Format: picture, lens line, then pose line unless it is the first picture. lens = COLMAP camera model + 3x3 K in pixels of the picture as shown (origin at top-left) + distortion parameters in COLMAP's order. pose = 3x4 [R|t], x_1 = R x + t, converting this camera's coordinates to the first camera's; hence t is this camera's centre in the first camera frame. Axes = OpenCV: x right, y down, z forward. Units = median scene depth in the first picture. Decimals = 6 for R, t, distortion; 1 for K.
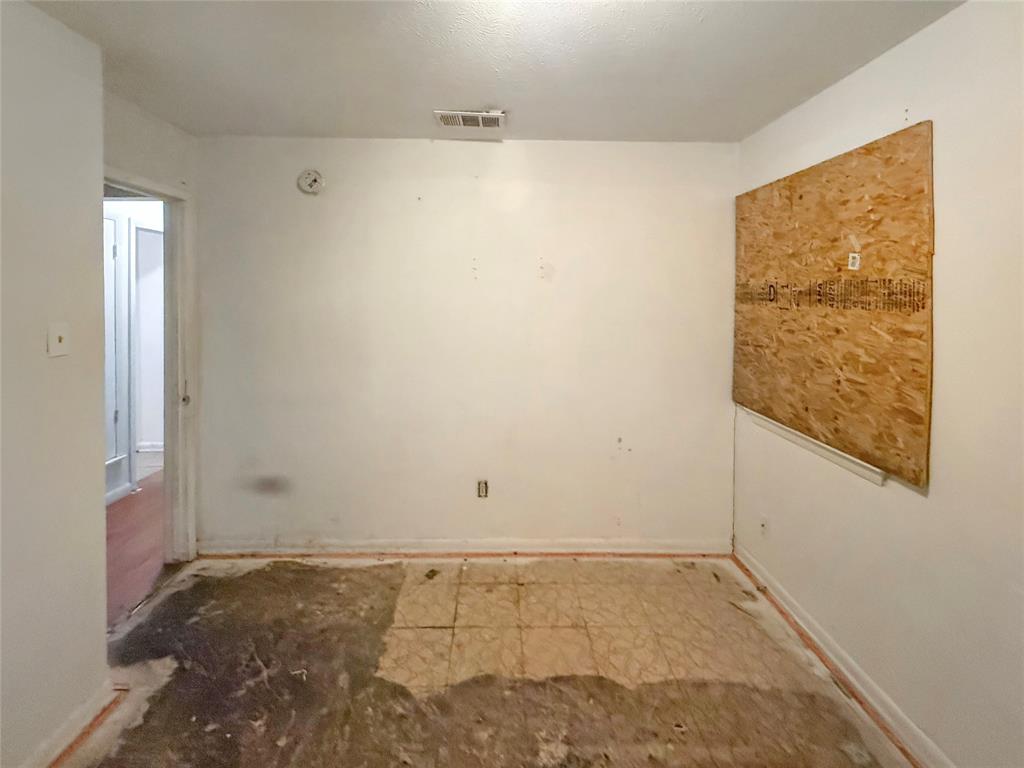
lens RADIAL K [[497.9, 0, 510.0], [0, 497.9, 358.5], [0, 0, 1]] dist [-0.002140, -0.000367]
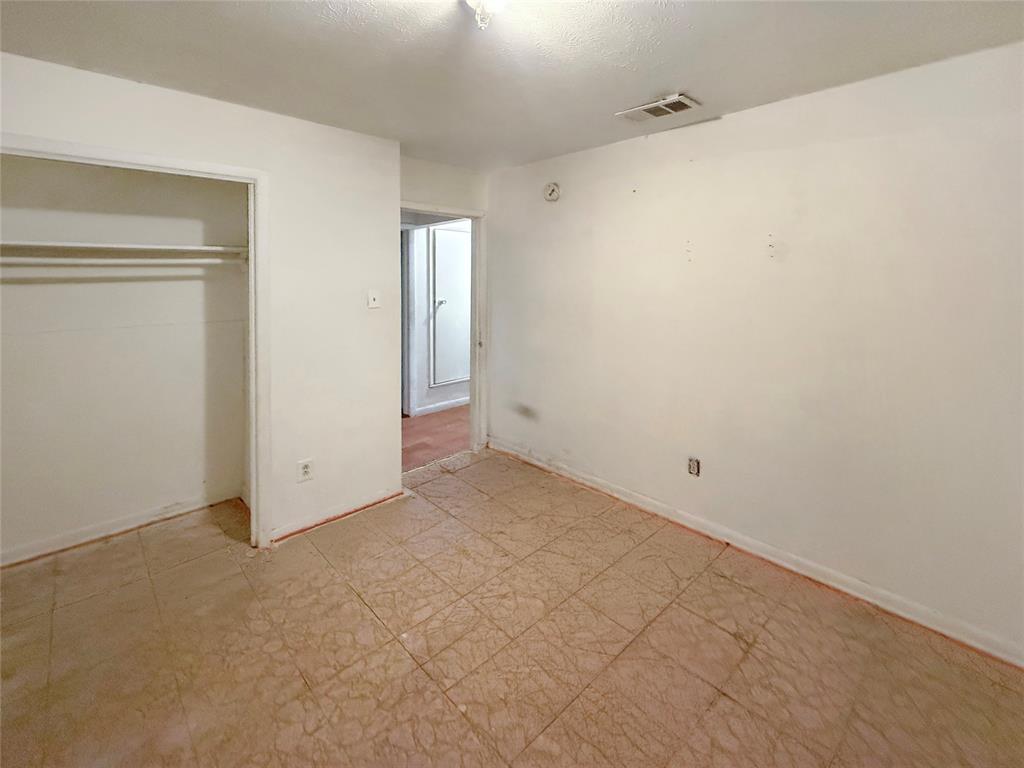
lens RADIAL K [[441.0, 0, 512.3], [0, 441.0, 349.4], [0, 0, 1]] dist [-0.000852, -0.000364]
pose [[0.649576, 0.117434, -0.751173, 0.417376], [-0.091755, 0.992887, 0.075876, -0.014614], [0.754740, 0.019636, 0.655730, 0.139270]]
